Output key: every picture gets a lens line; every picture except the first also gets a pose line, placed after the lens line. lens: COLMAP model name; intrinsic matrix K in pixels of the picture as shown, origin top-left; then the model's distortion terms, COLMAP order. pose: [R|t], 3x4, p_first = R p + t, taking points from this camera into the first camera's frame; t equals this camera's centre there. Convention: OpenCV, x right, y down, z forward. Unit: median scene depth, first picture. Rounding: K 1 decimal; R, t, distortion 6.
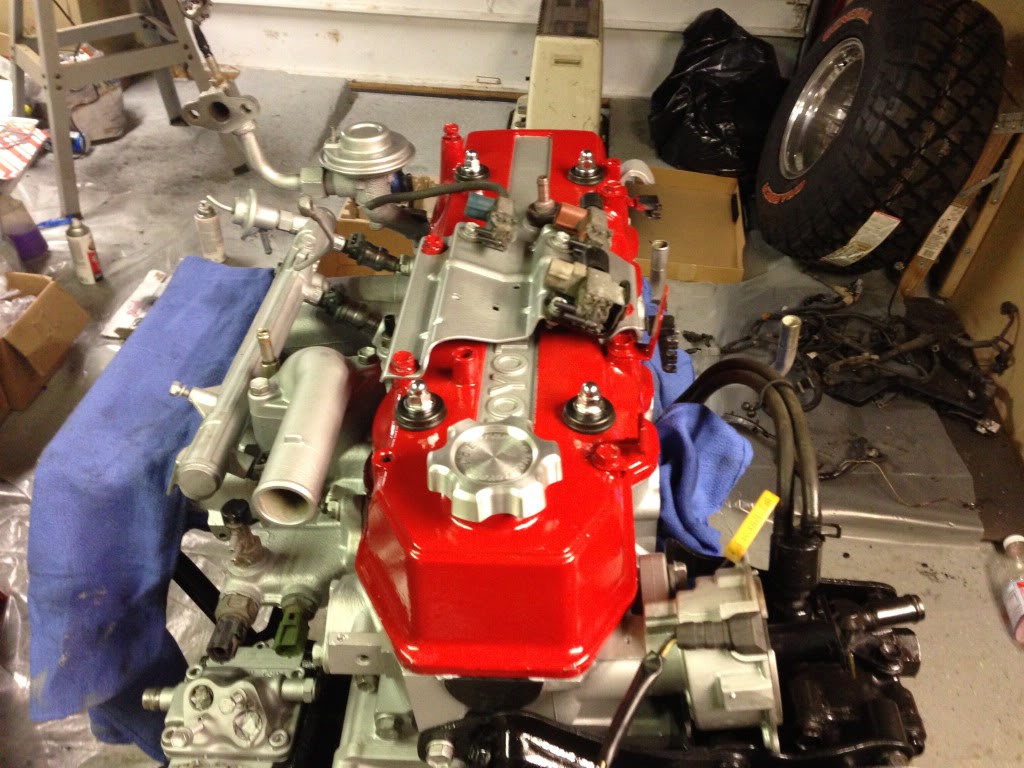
lens RADIAL K [[933.9, 0, 508.6], [0, 933.9, 372.4], [0, 0, 1]] dist [0.082083, -0.181888]
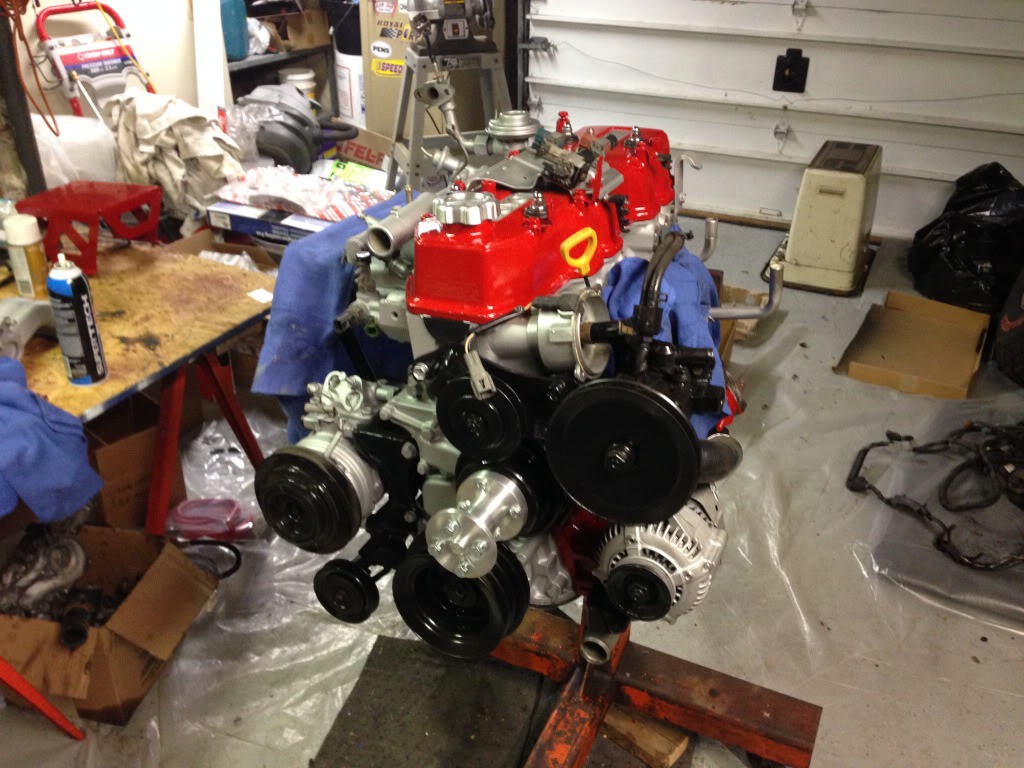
lens RADIAL K [[928.4, 0, 512.0], [0, 928.4, 384.0], [0, 0, 1]] dist [0.085312, -0.185464]
pose [[0.927046, 0.151790, -0.342850, 0.126754], [-0.205277, 0.970647, -0.125323, 0.108428], [0.313763, 0.186559, 0.930993, -0.113732]]
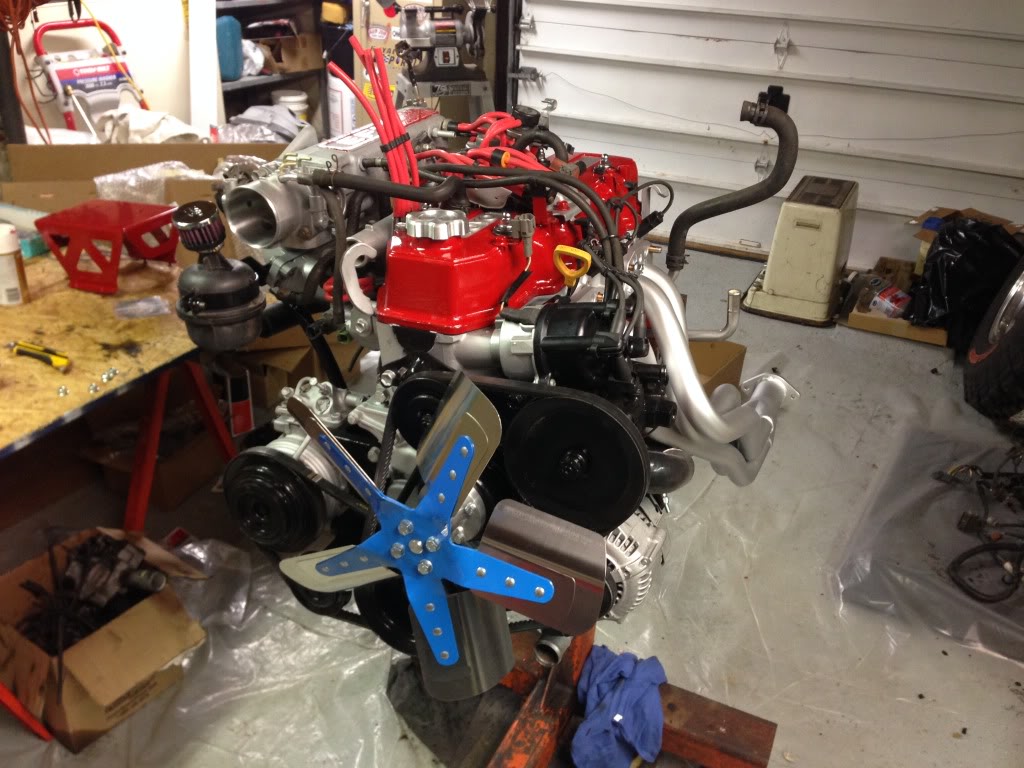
lens RADIAL K [[933.9, 0, 508.6], [0, 933.9, 372.4], [0, 0, 1]] dist [0.082083, -0.181888]
pose [[0.926409, 0.163069, -0.339375, 0.142581], [-0.229806, 0.958875, -0.166575, 0.115248], [0.298255, 0.232307, 0.925785, -0.126560]]
